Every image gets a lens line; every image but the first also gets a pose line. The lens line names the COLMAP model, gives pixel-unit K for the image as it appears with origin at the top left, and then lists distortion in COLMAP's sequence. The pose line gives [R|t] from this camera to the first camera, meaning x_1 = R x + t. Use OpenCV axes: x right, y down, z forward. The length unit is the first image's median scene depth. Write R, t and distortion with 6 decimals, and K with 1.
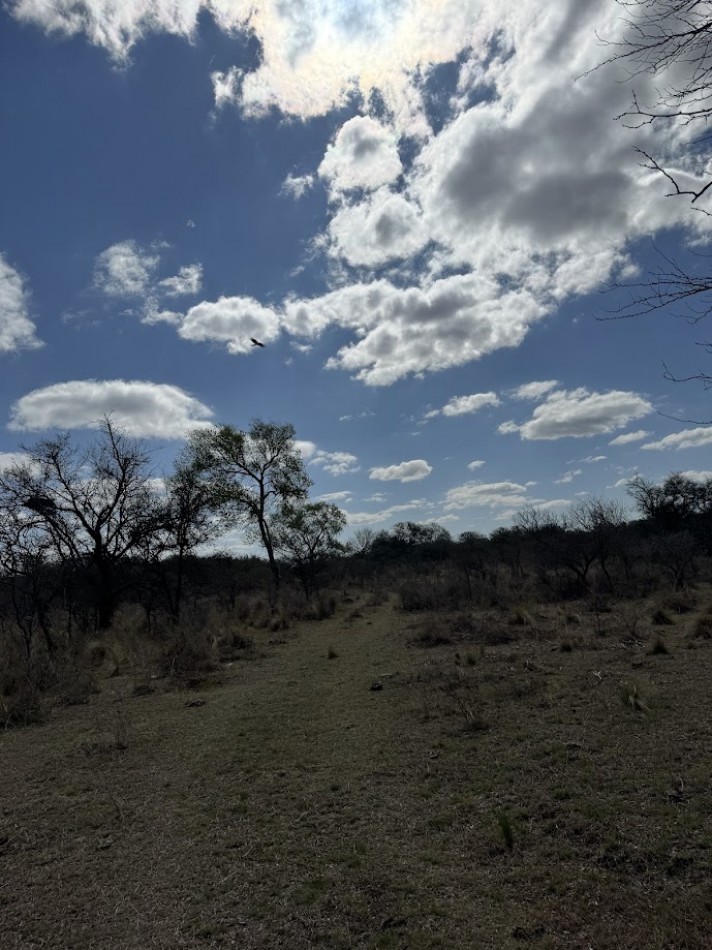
lens RADIAL K [[665.1, 0, 371.2], [0, 665.1, 454.5], [0, 0, 1]] dist [0.034292, -0.040712]
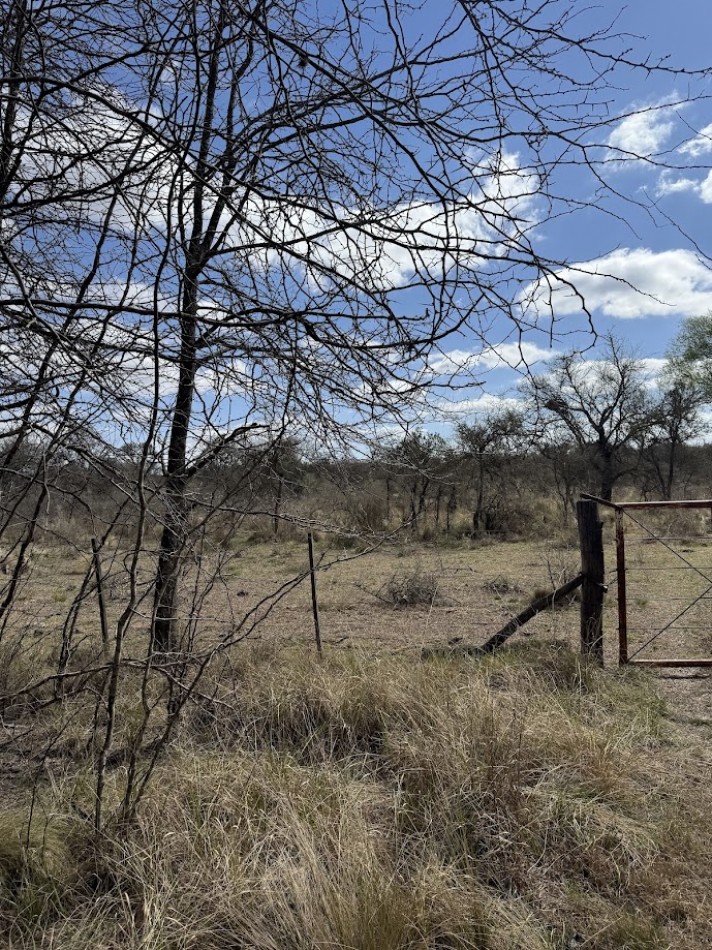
lens RADIAL K [[665.1, 0, 324.8], [0, 665.1, 492.9], [0, 0, 1]] dist [0.034292, -0.040712]
pose [[0.734471, 0.080359, -0.673866, 0.065133], [0.079471, 0.975948, 0.203001, -0.059213], [0.673971, -0.202651, 0.710419, -0.264922]]
